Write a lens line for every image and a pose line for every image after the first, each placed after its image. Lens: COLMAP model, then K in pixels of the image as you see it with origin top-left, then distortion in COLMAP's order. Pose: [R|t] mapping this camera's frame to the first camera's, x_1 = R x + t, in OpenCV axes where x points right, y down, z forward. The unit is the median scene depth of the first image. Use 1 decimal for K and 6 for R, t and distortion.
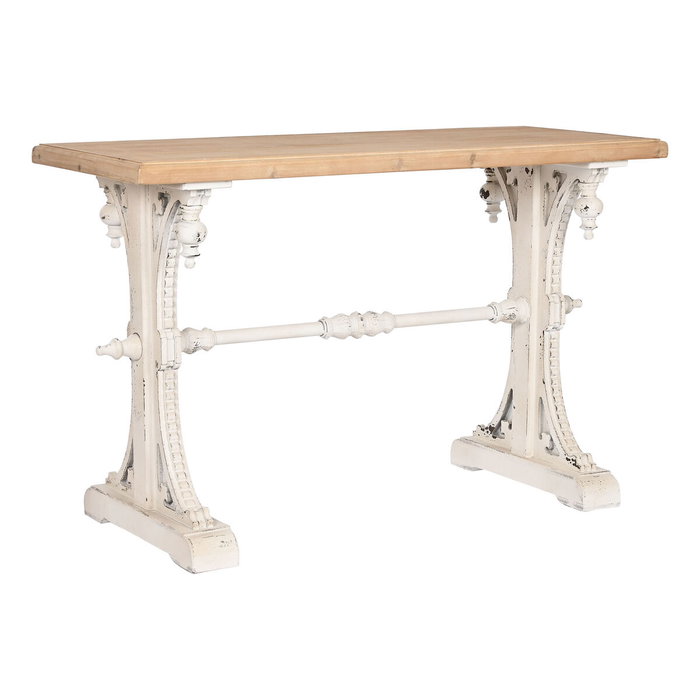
lens RADIAL K [[2017.7, 0, 349.9], [0, 2017.7, 350.6], [0, 0, 1]] dist [0.012417, 0.000000]
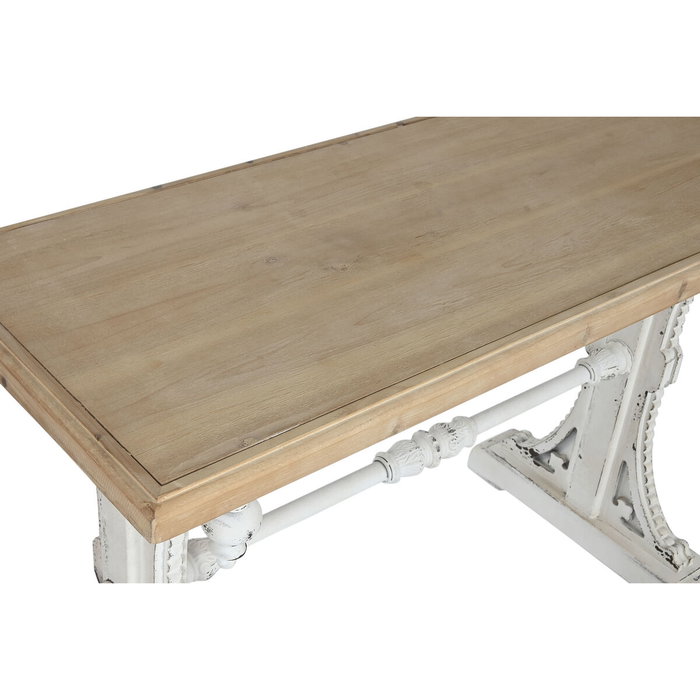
lens RADIAL K [[1200.6, 0, 349.1], [0, 1200.6, 350.9], [0, 0, 1]] dist [0.042336, 0.000000]
pose [[0.983600, -0.024586, 0.178681, -0.100802], [-0.052433, 0.908906, 0.413692, -0.224437], [-0.172575, -0.416276, 0.892711, 0.707840]]
